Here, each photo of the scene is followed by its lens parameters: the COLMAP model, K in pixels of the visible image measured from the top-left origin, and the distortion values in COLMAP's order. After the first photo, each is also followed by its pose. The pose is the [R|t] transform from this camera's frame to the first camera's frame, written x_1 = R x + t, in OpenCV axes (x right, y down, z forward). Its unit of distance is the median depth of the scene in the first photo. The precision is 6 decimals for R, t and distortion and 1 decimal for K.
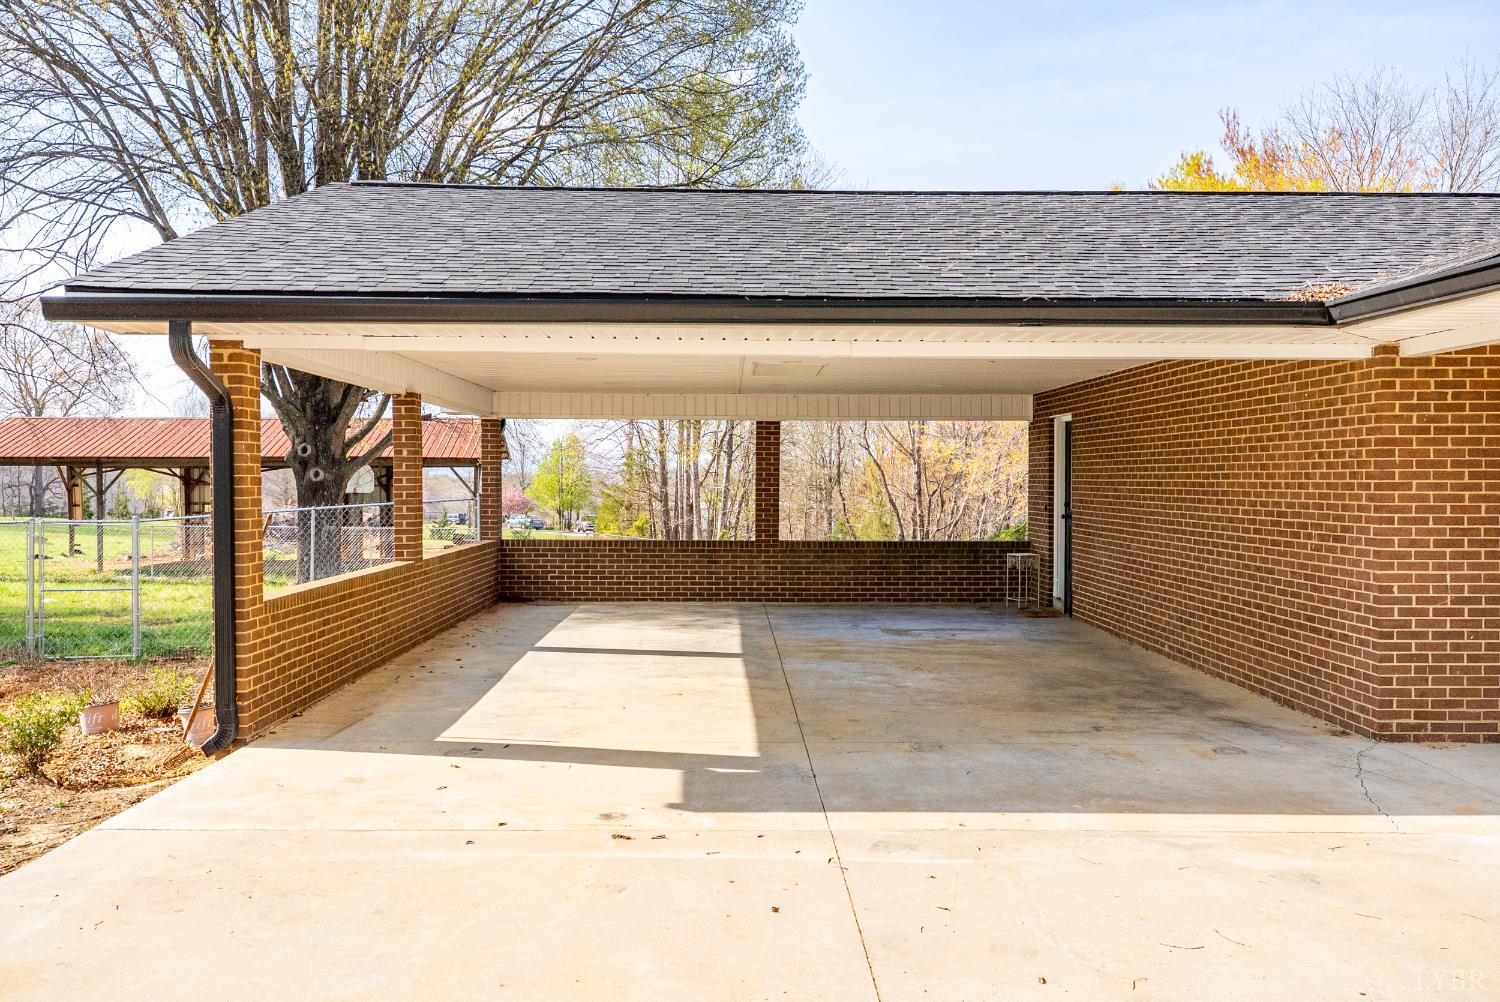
lens RADIAL K [[1347.4, 0, 750.0], [0, 1347.4, 501.0], [0, 0, 1]] dist [0.009015, 0.008617]
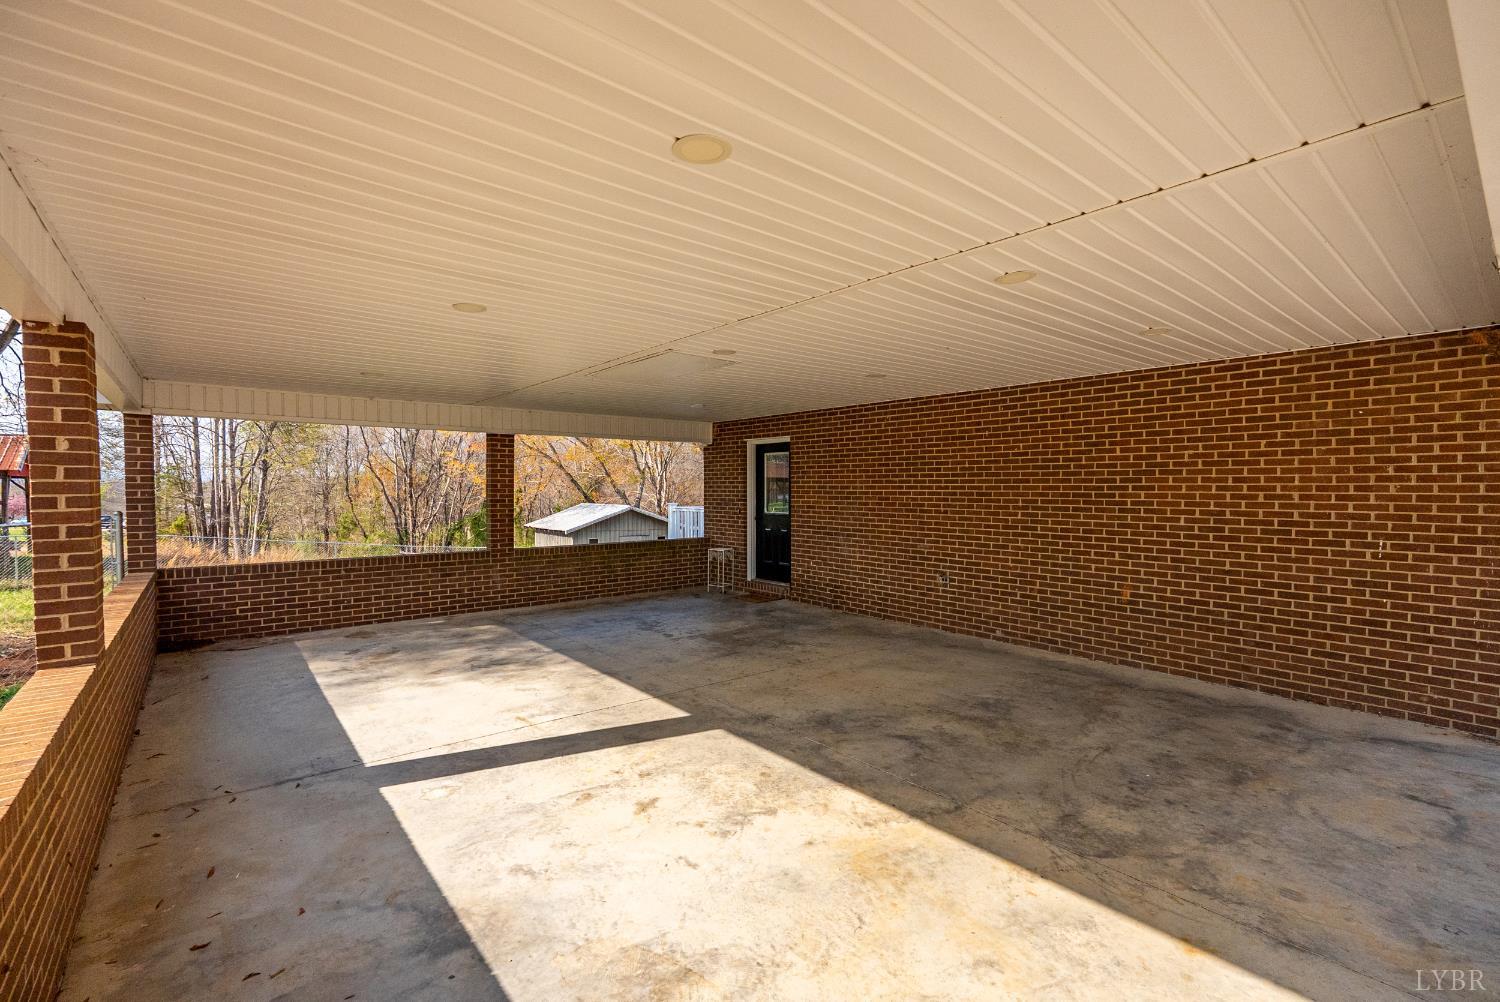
lens RADIAL K [[663.3, 0, 750.0], [0, 663.3, 501.0], [0, 0, 1]] dist [-0.005860, -0.000092]
pose [[0.779480, -0.016835, 0.626201, -0.156112], [0.012620, 0.999858, 0.011172, -0.011172], [-0.626300, -0.000805, 0.779582, 0.487032]]
